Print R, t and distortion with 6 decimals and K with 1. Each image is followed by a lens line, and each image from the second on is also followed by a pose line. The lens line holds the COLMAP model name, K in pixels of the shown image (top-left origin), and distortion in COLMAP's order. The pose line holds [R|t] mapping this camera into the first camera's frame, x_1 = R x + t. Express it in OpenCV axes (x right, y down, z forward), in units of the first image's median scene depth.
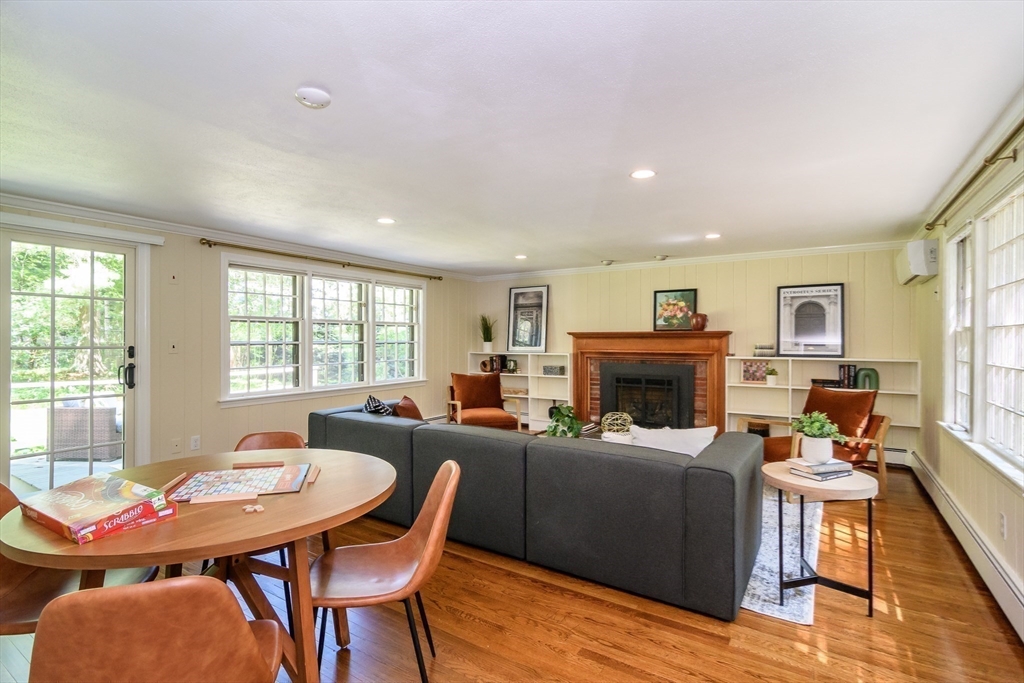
lens RADIAL K [[491.2, 0, 515.8], [0, 491.2, 339.9], [0, 0, 1]] dist [-0.001159, -0.000139]
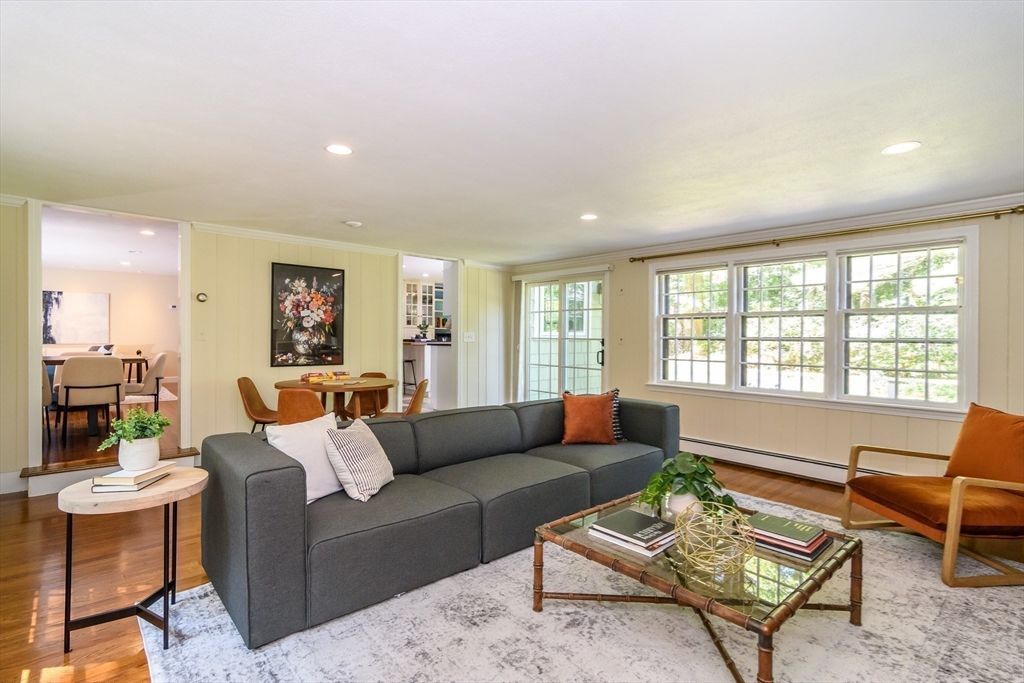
lens RADIAL K [[491.2, 0, 515.8], [0, 491.2, 339.9], [0, 0, 1]] dist [-0.001159, -0.000139]
pose [[-0.261607, 0.003514, -0.965168, 0.767092], [-0.013723, 0.999879, 0.007360, 0.009427], [0.965077, 0.015171, -0.261527, 1.125566]]
